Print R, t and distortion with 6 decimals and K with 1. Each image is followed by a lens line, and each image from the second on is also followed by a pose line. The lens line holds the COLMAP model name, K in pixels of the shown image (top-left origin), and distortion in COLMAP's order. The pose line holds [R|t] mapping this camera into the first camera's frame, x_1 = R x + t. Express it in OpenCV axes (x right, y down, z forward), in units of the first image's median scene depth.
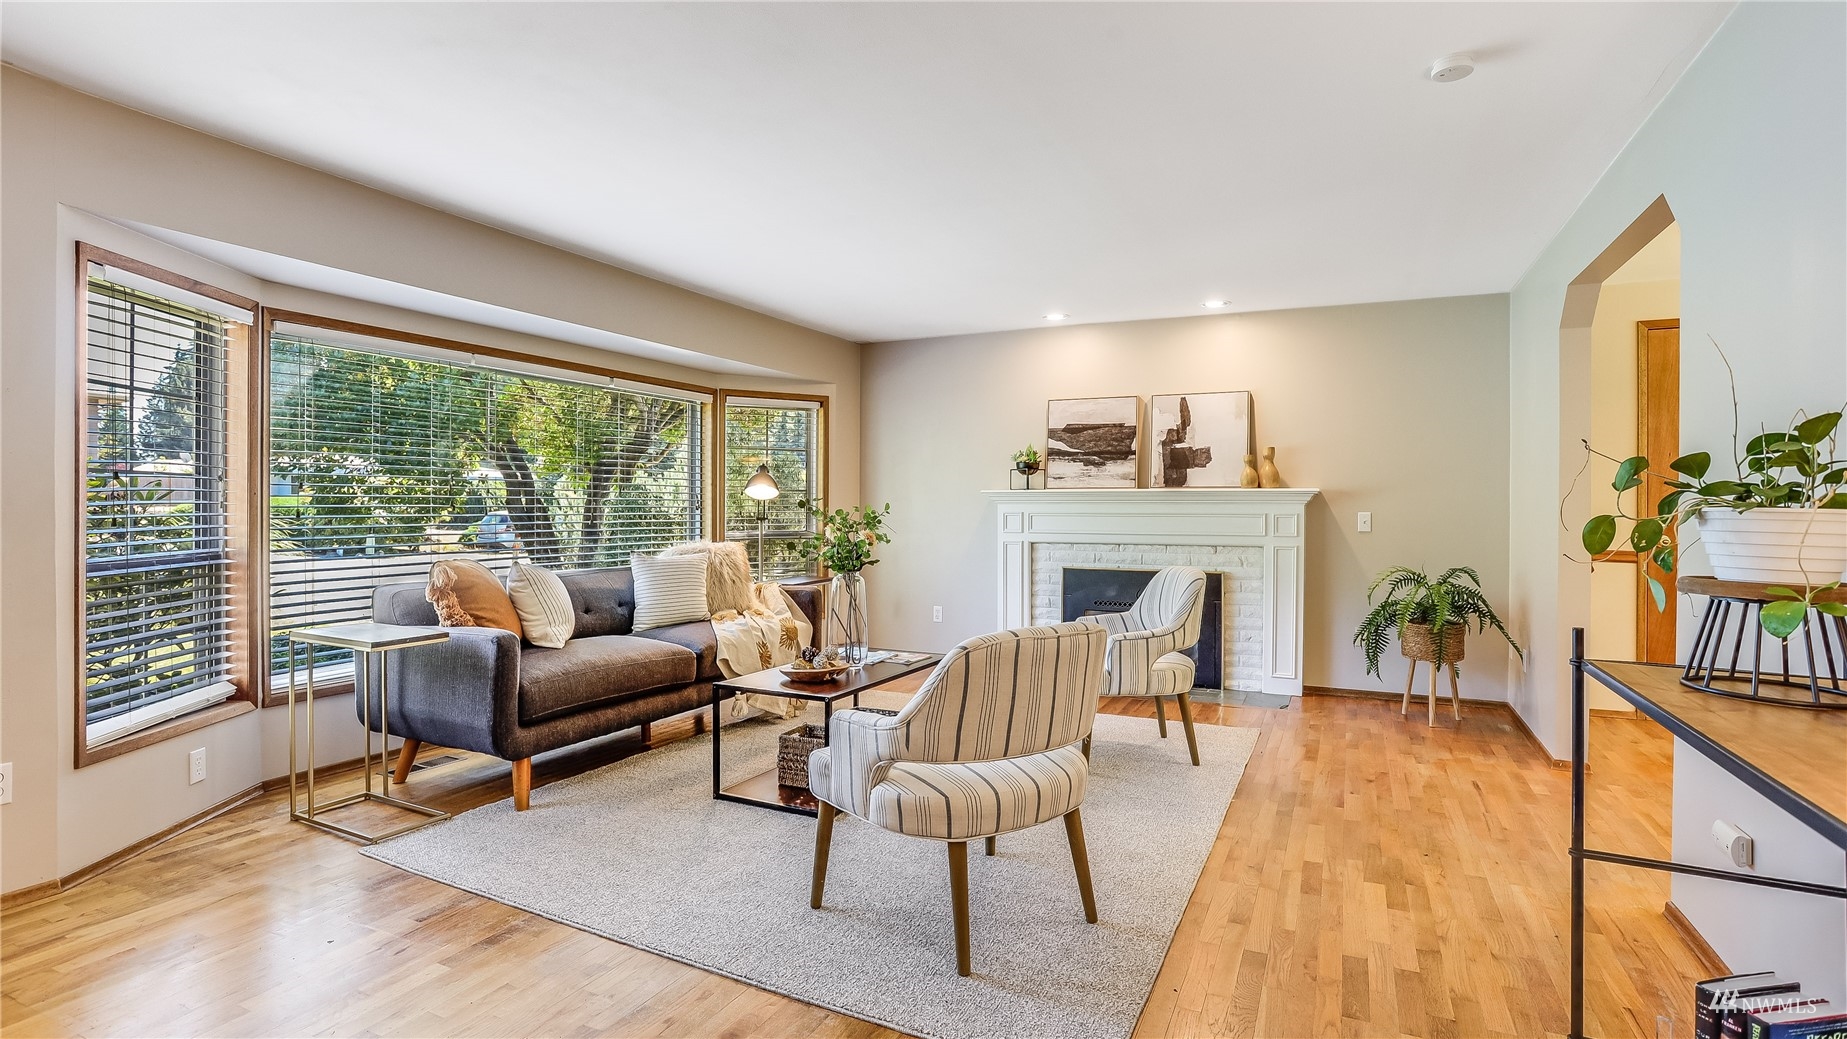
lens RADIAL K [[893.3, 0, 920.2], [0, 893.3, 515.7], [0, 0, 1]] dist [-0.075581, 0.039423]
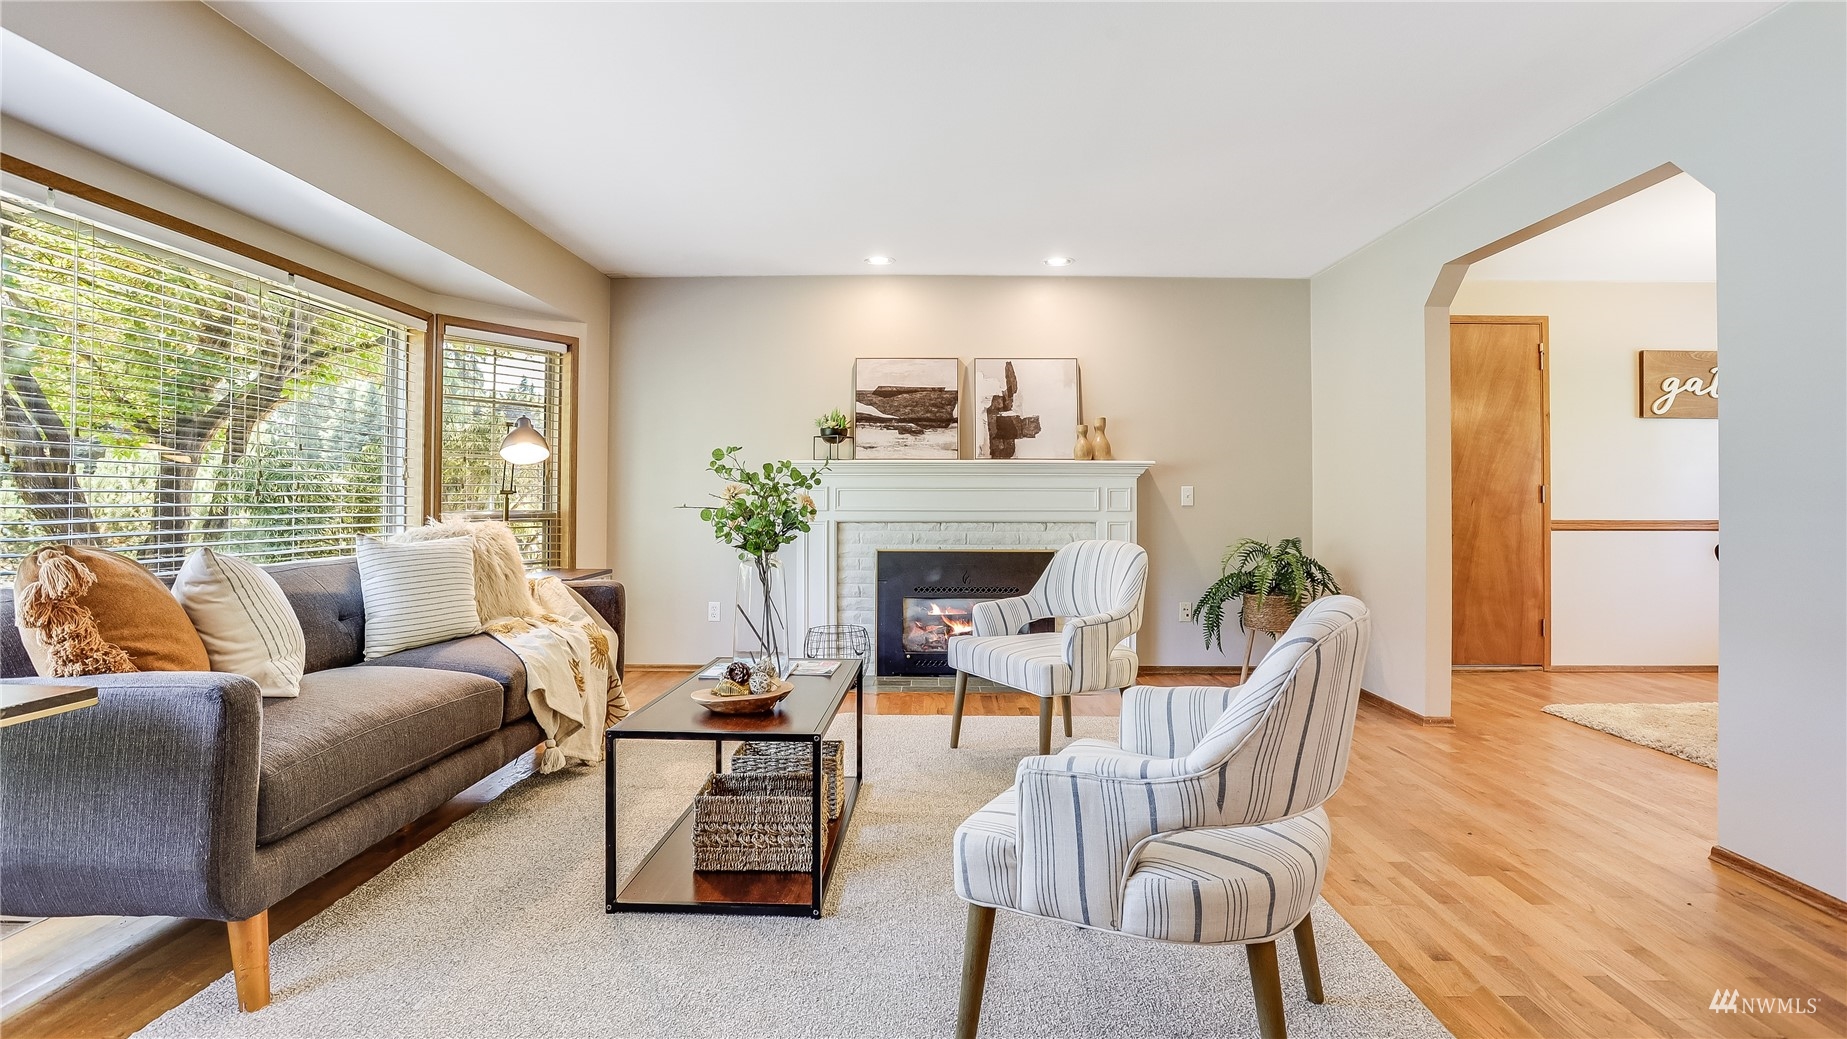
lens RADIAL K [[898.7, 0, 922.9], [0, 898.7, 492.0], [0, 0, 1]] dist [-0.066571, 0.029436]
pose [[0.905772, 0.003978, 0.423746, -0.190508], [0.003917, 0.999835, -0.017760, 0.019177], [-0.423747, 0.017746, 0.905607, 0.208028]]
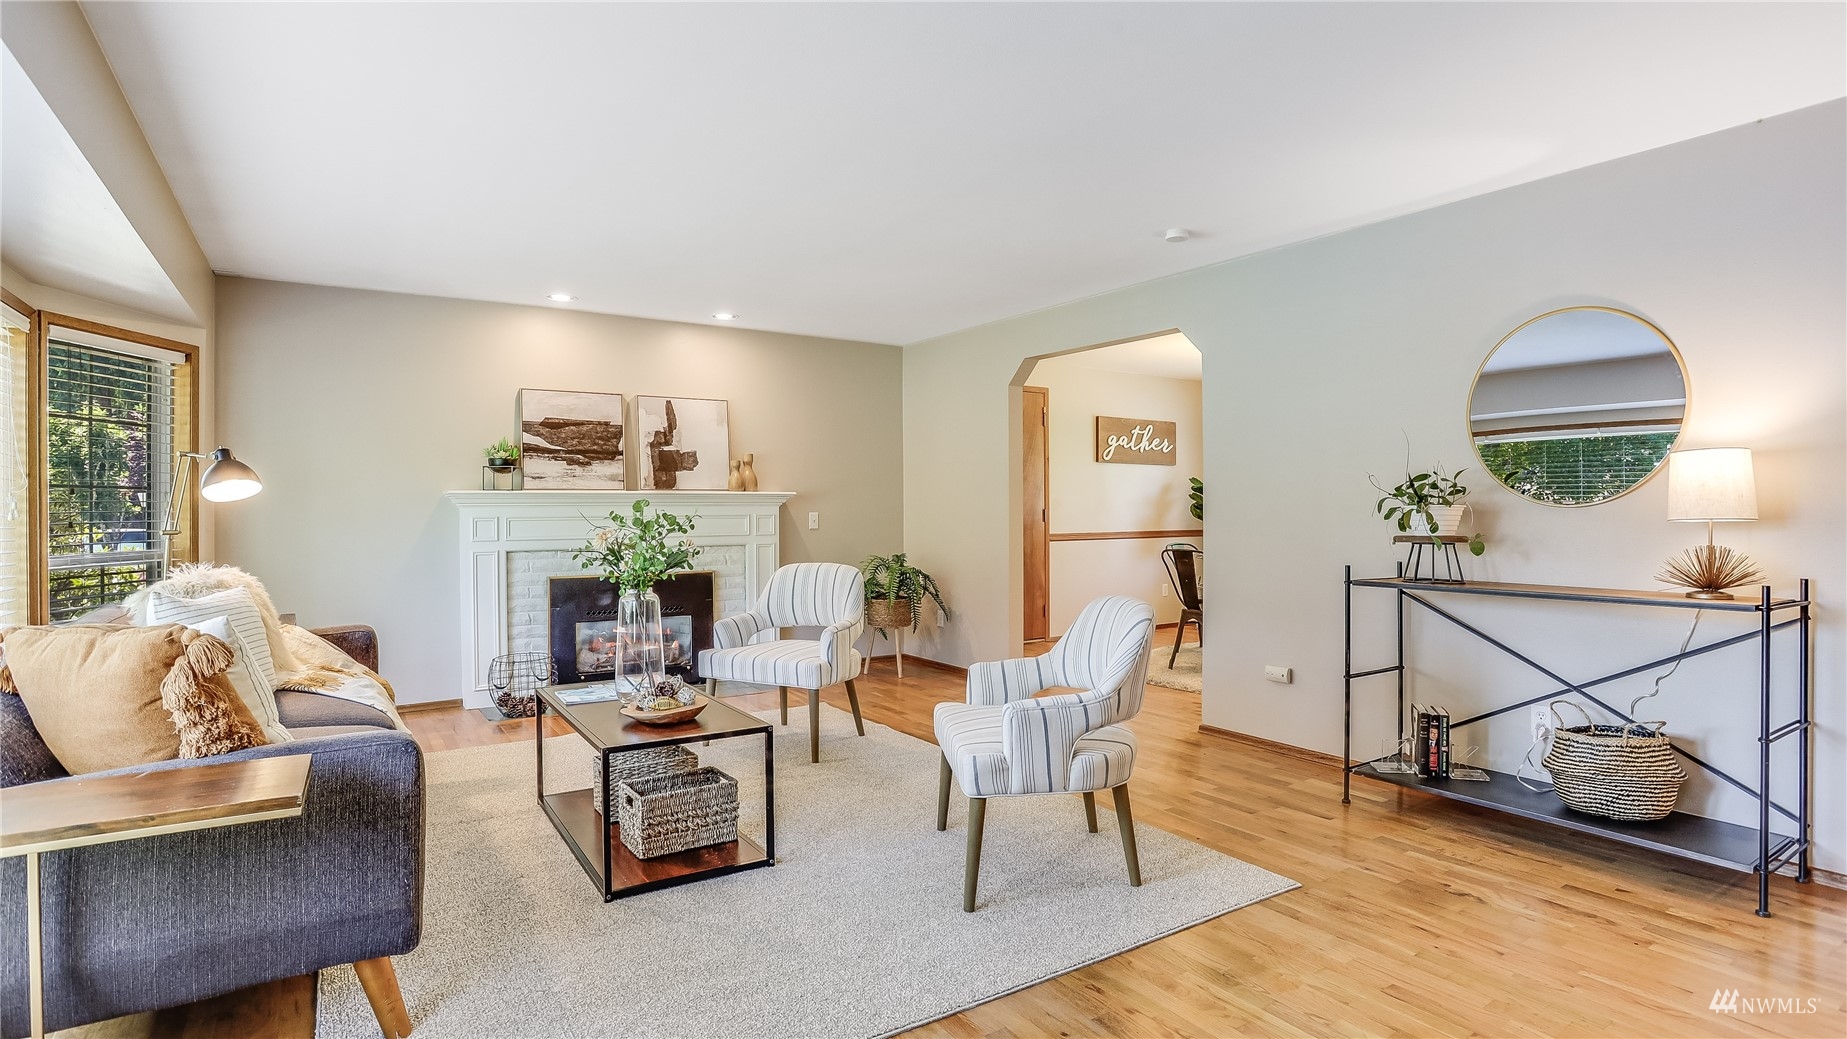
lens RADIAL K [[912.1, 0, 921.9], [0, 912.1, 509.8], [0, 0, 1]] dist [-0.096749, 0.043142]
pose [[0.504440, -0.007284, 0.863416, -0.477484], [0.014851, 0.999890, -0.000241, -0.004857], [-0.863319, 0.012945, 0.504493, 0.247374]]
